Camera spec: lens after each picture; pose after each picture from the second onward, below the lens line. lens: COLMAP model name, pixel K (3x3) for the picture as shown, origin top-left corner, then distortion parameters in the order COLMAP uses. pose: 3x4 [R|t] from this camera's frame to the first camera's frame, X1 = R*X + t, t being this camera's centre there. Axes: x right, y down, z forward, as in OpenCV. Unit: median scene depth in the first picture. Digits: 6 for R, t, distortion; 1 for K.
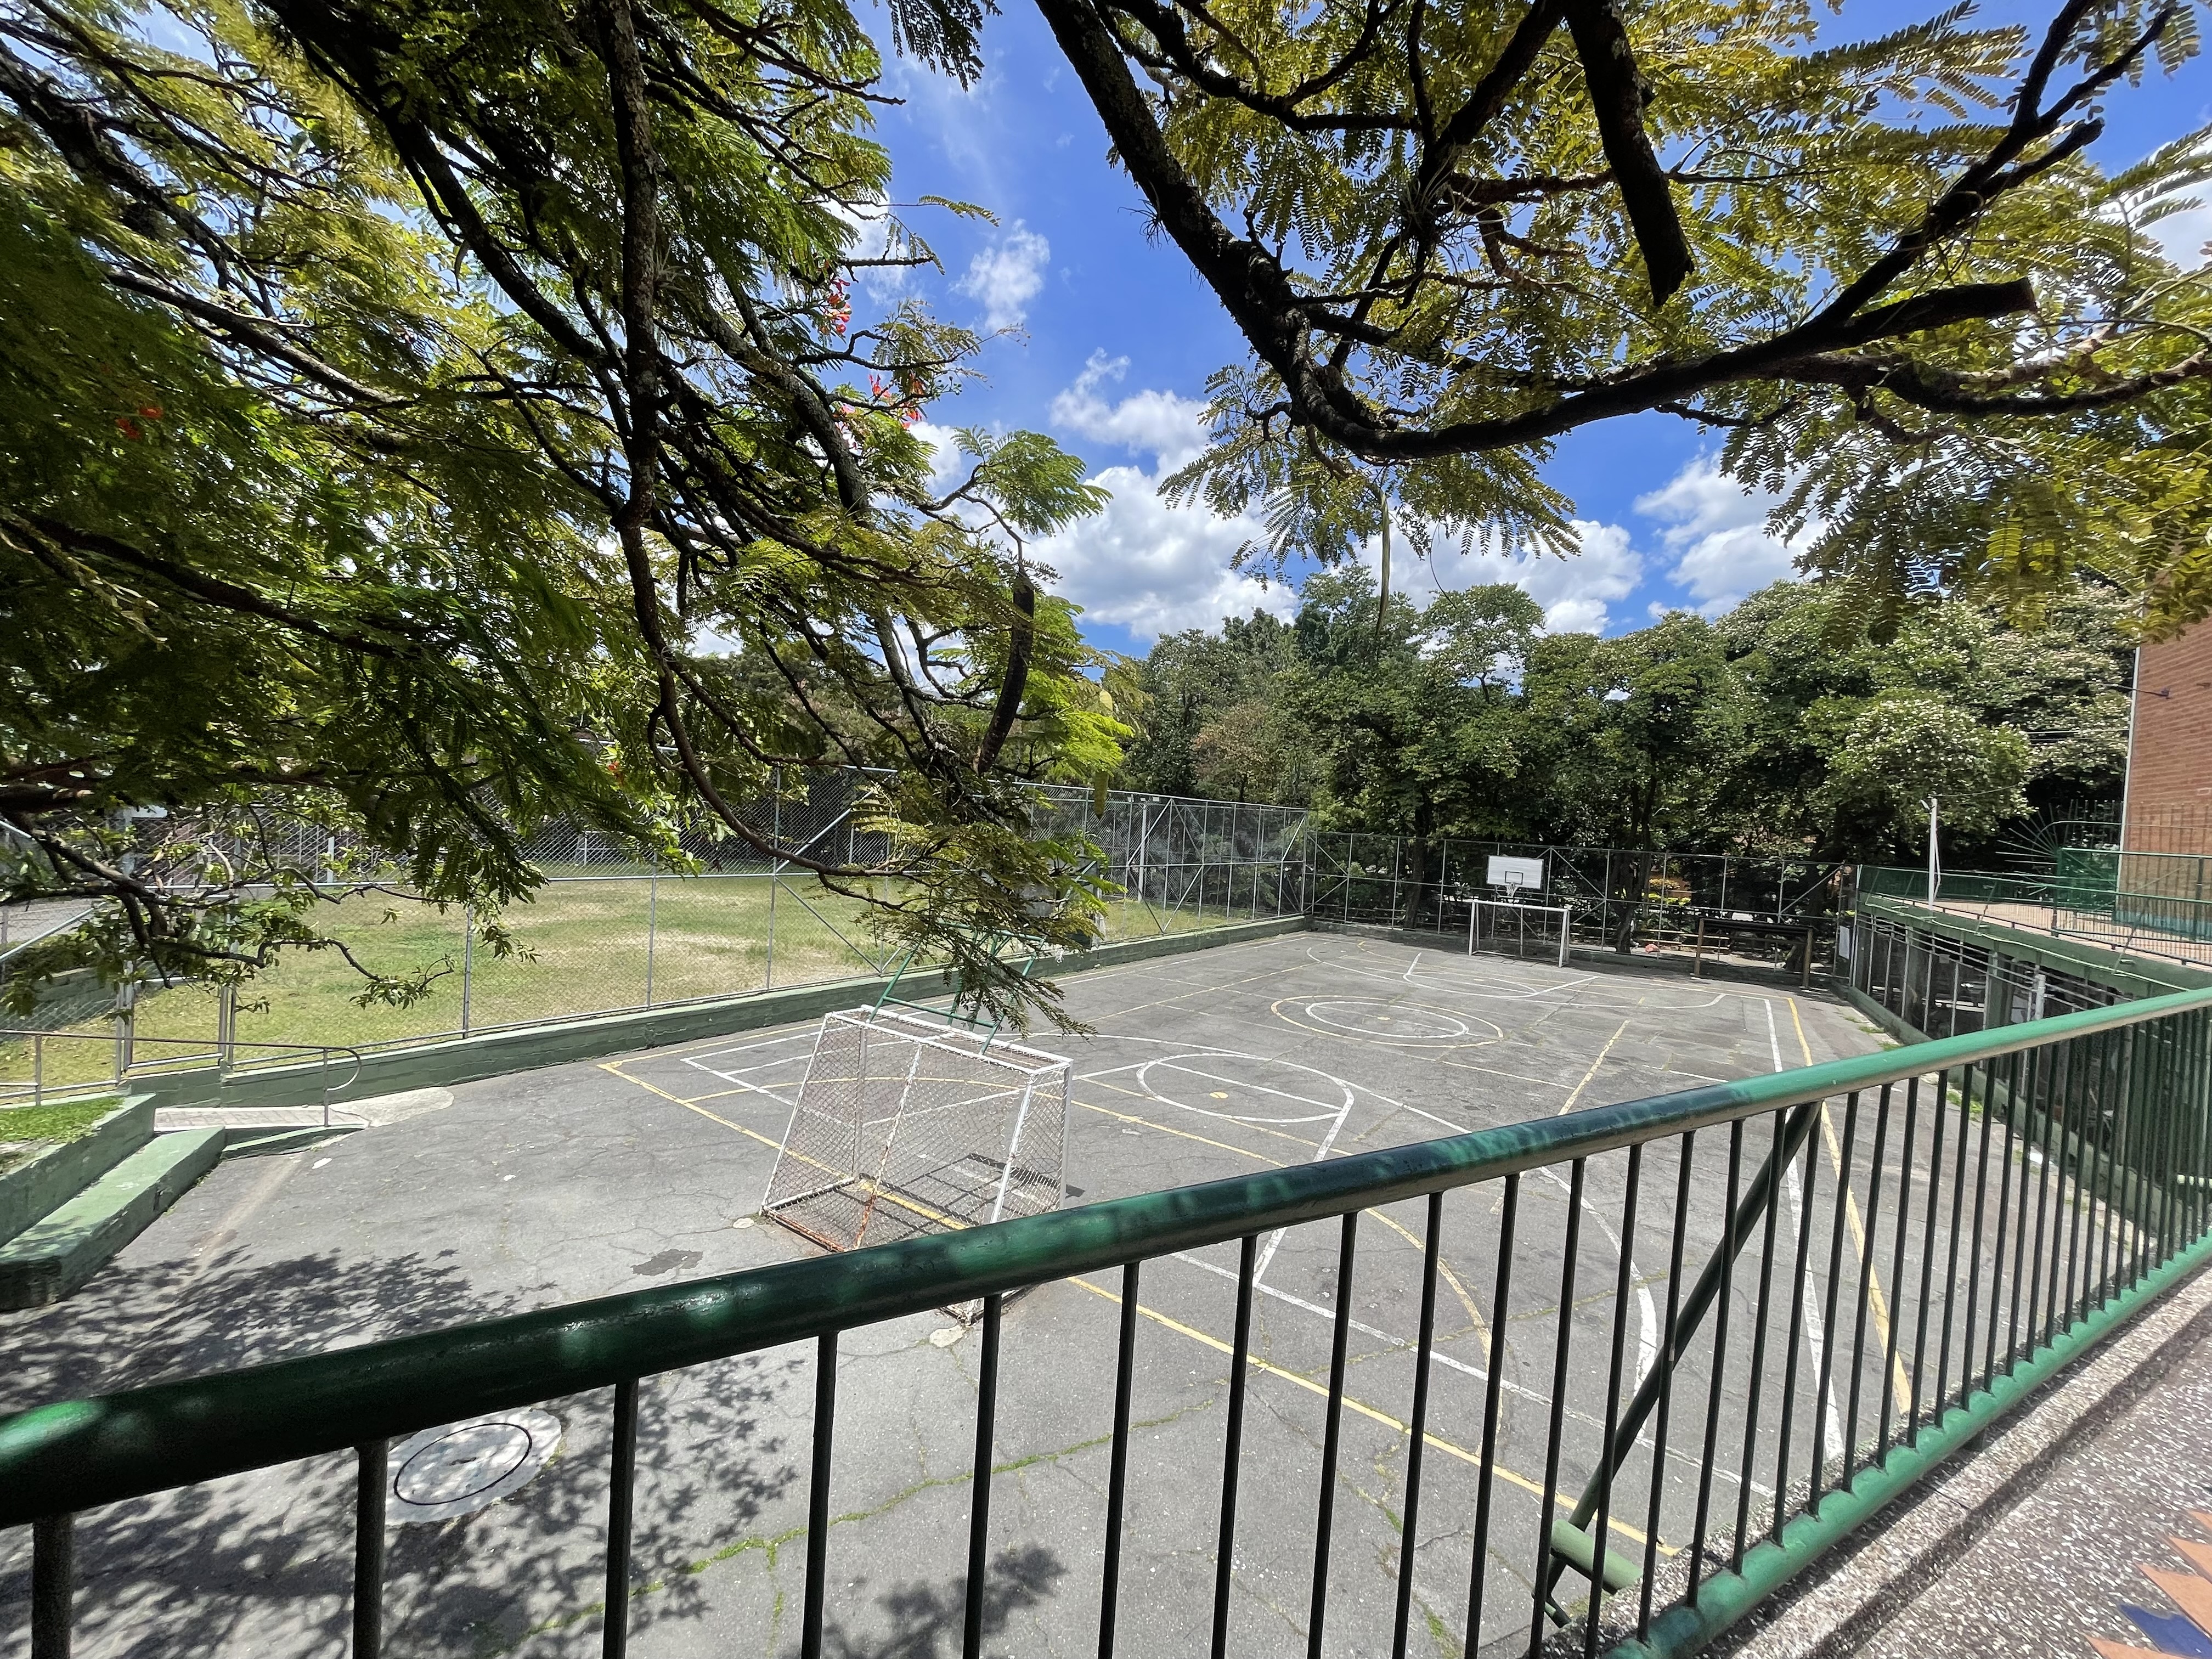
lens RADIAL K [[893.5, 0, 1111.1], [0, 893.5, 835.7], [0, 0, 1]] dist [-0.000504, 0.001181]
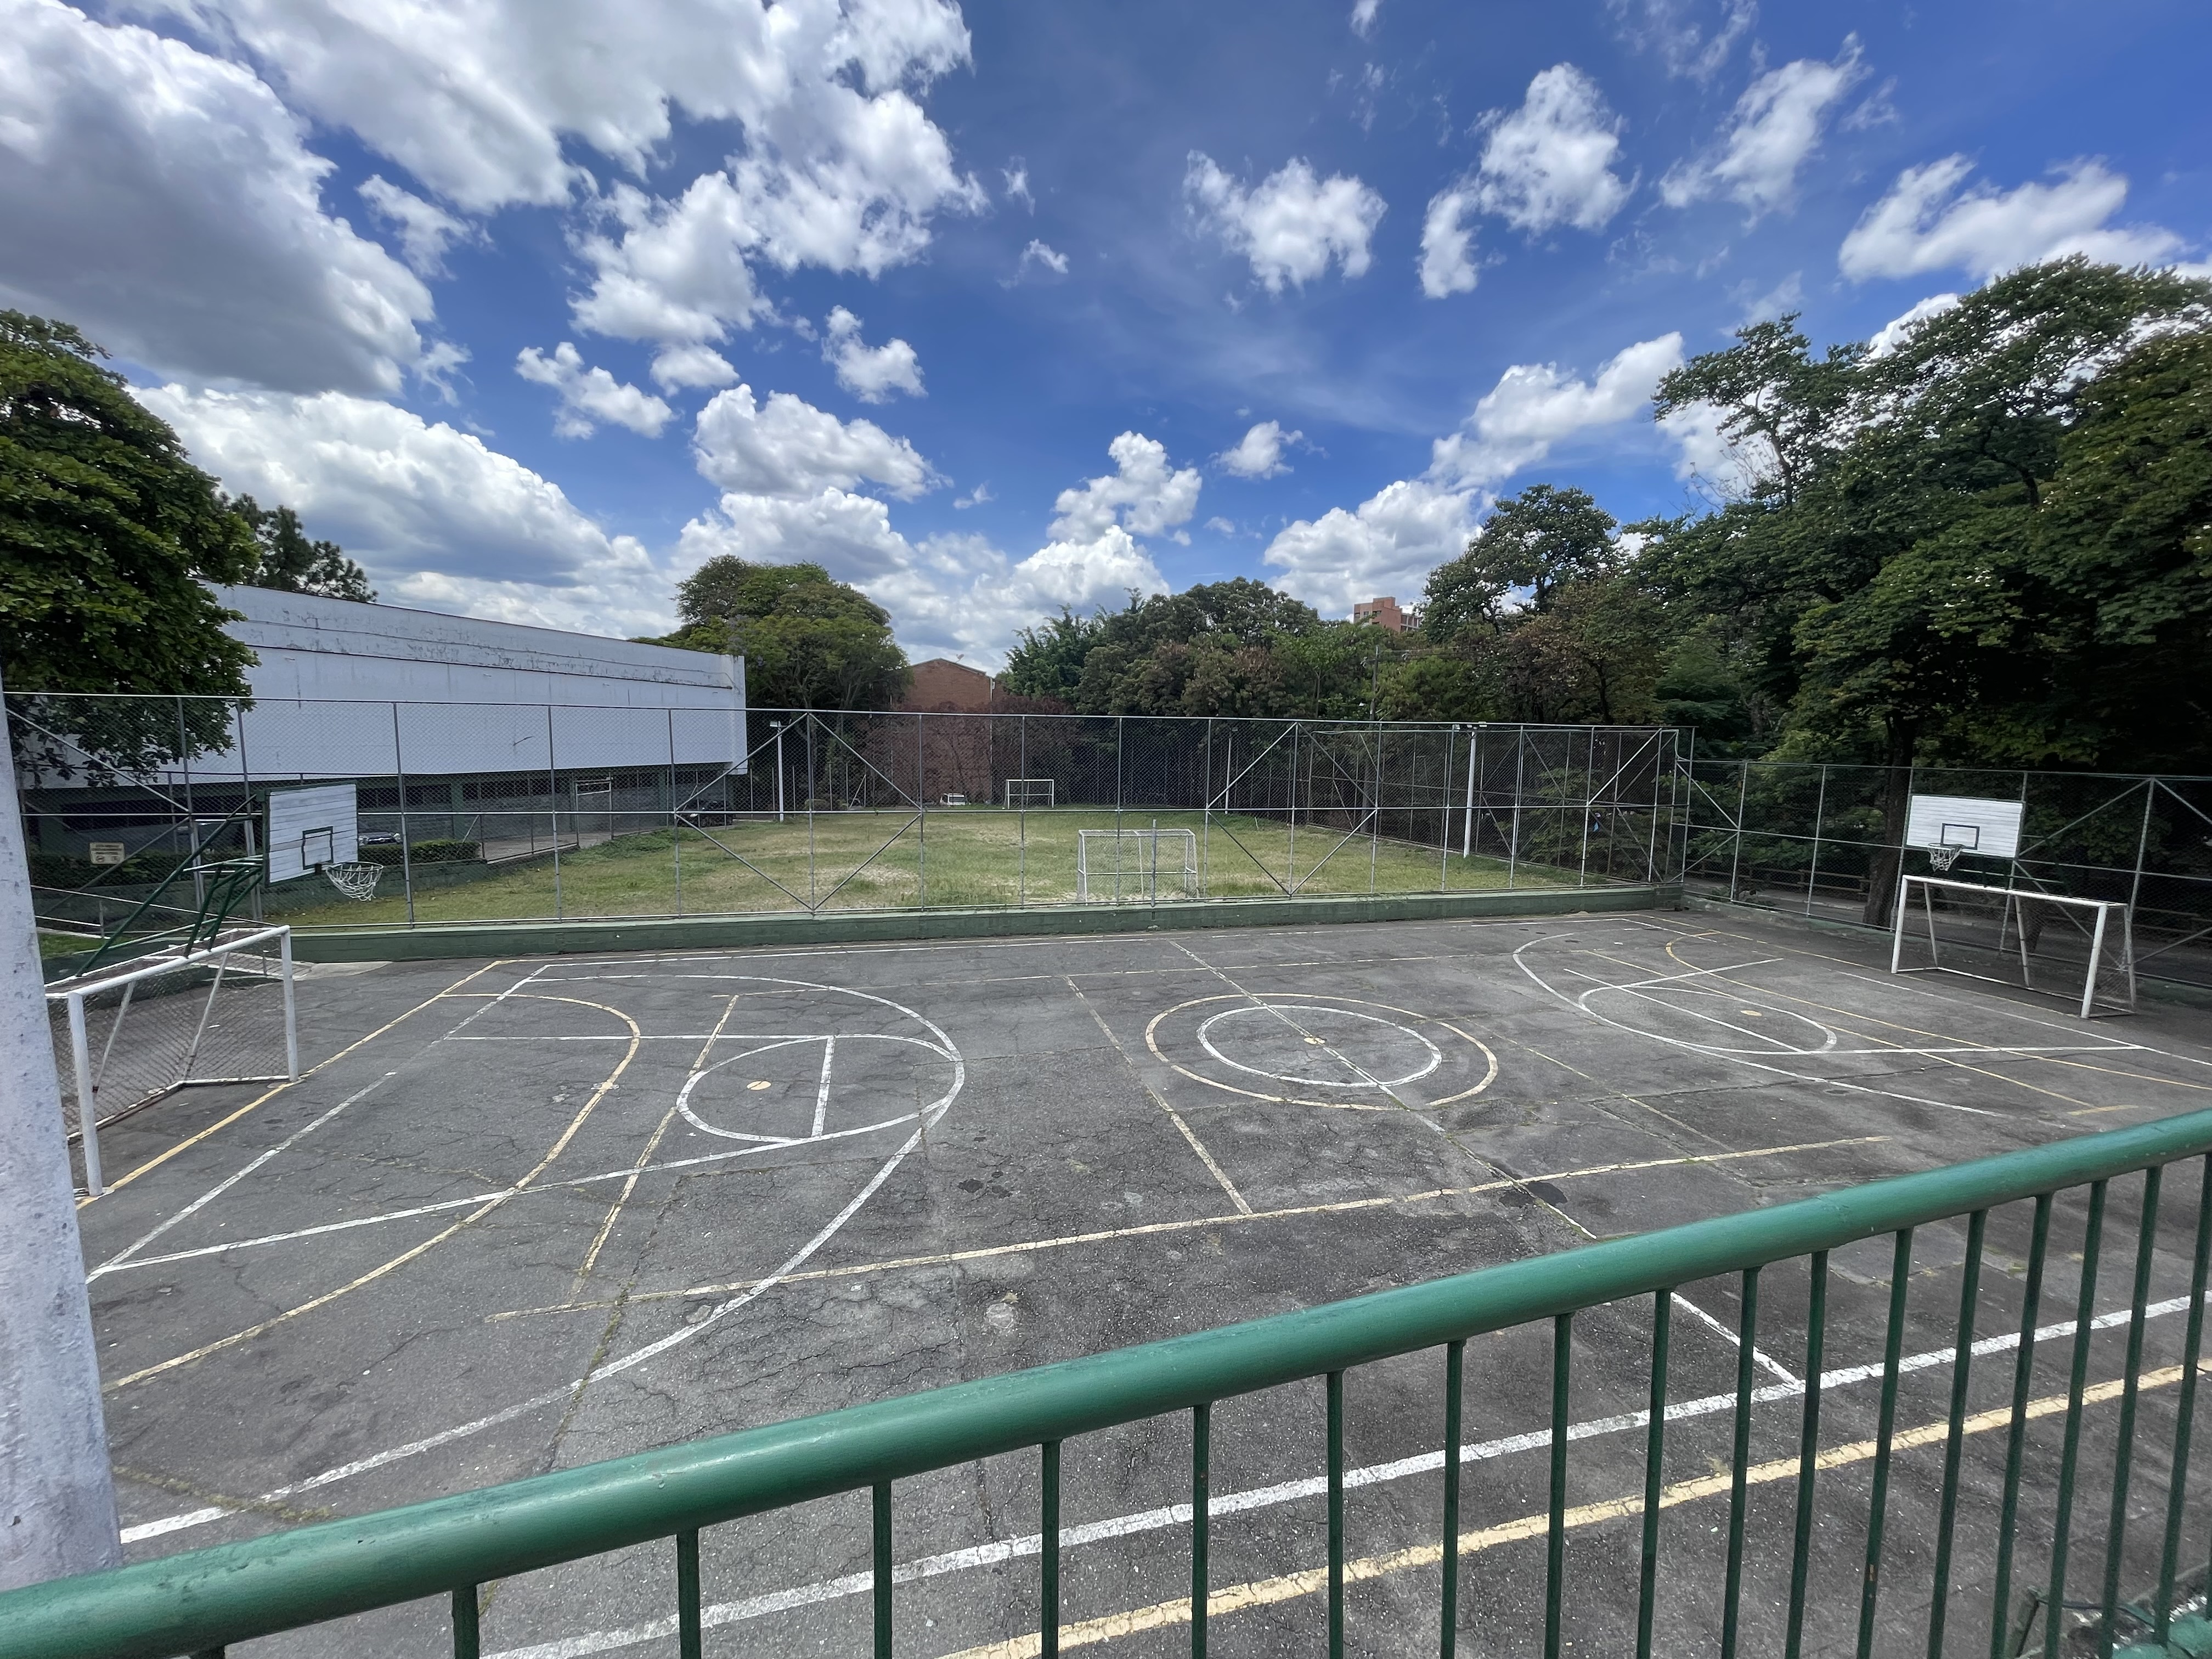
lens RADIAL K [[893.5, 0, 1104.2], [0, 893.5, 816.5], [0, 0, 1]] dist [-0.000504, 0.001181]
pose [[0.755003, 0.011908, -0.655613, 0.896070], [0.019875, 0.998960, 0.041033, 0.007669], [0.655420, -0.044010, 0.753981, 0.572340]]
